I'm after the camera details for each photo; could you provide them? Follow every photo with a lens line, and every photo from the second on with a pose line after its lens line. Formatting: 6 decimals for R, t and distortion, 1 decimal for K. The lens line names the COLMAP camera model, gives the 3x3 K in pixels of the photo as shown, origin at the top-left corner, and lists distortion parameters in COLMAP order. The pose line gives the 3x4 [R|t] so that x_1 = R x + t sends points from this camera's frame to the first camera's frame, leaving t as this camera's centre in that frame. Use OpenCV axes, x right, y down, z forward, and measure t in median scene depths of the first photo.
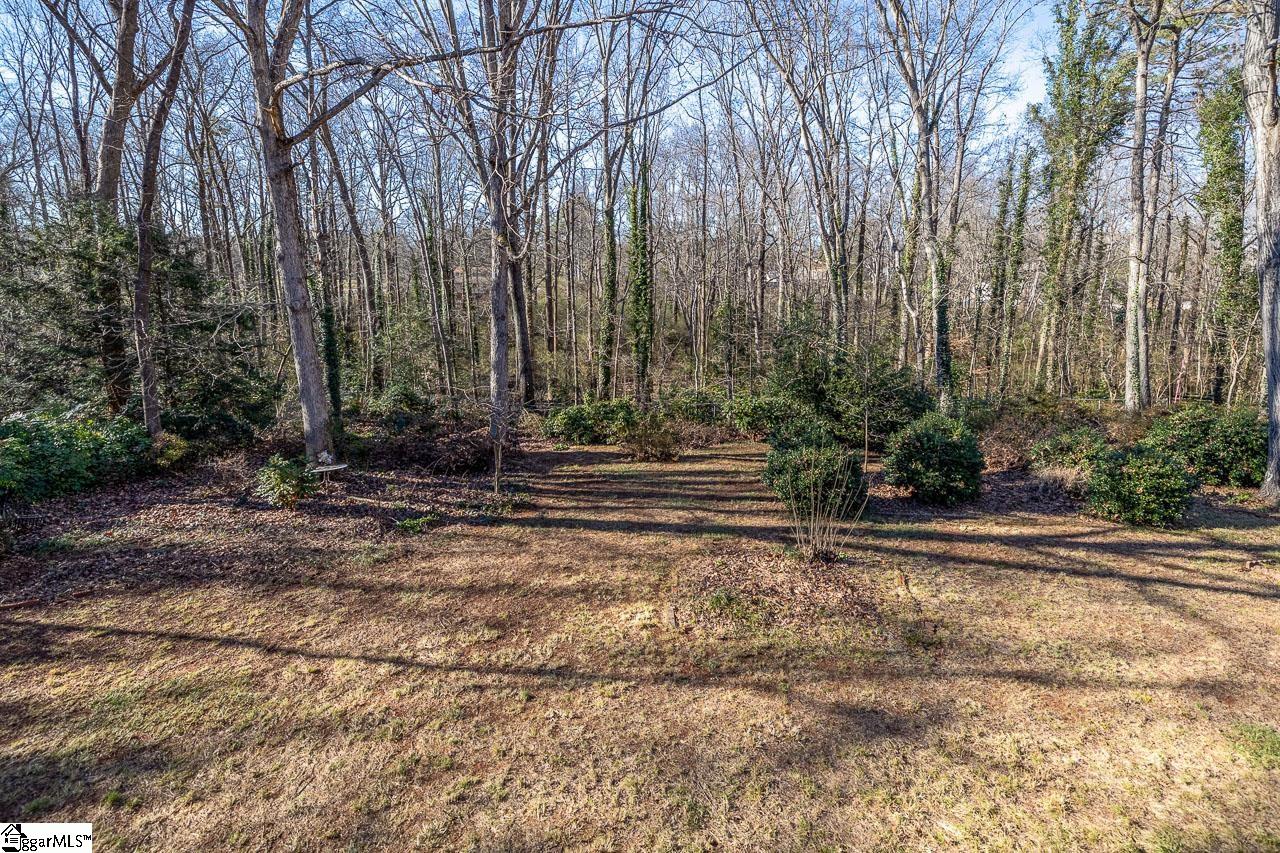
lens RADIAL K [[546.2, 0, 640.8], [0, 546.2, 371.2], [0, 0, 1]] dist [-0.001229, -0.000576]
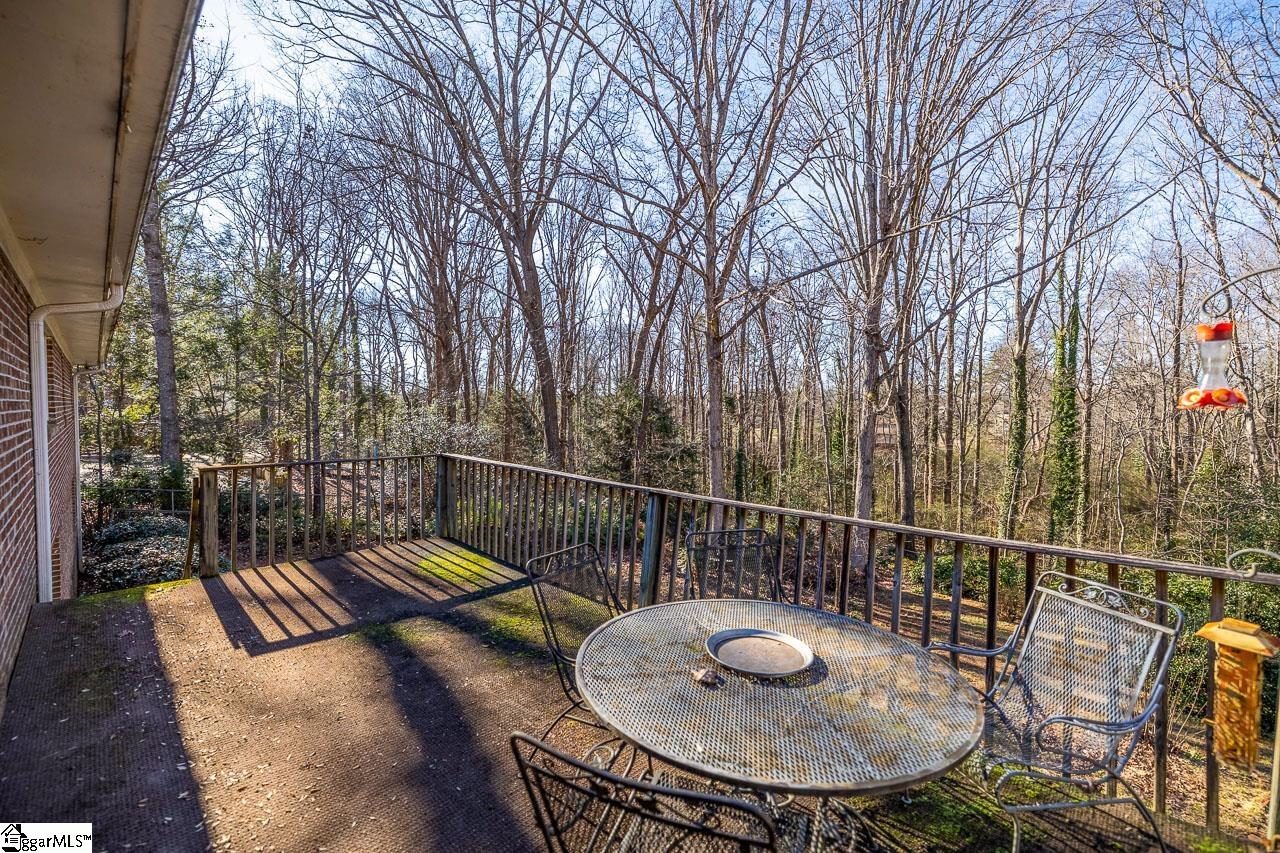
lens RADIAL K [[557.4, 0, 640.0], [0, 557.4, 426.5], [0, 0, 1]] dist [0.000175, -0.000337]
pose [[0.722380, 0.006976, -0.691461, 0.204743], [-0.126202, 0.984485, -0.121913, 0.031203], [0.679882, 0.175332, 0.712053, -0.167811]]
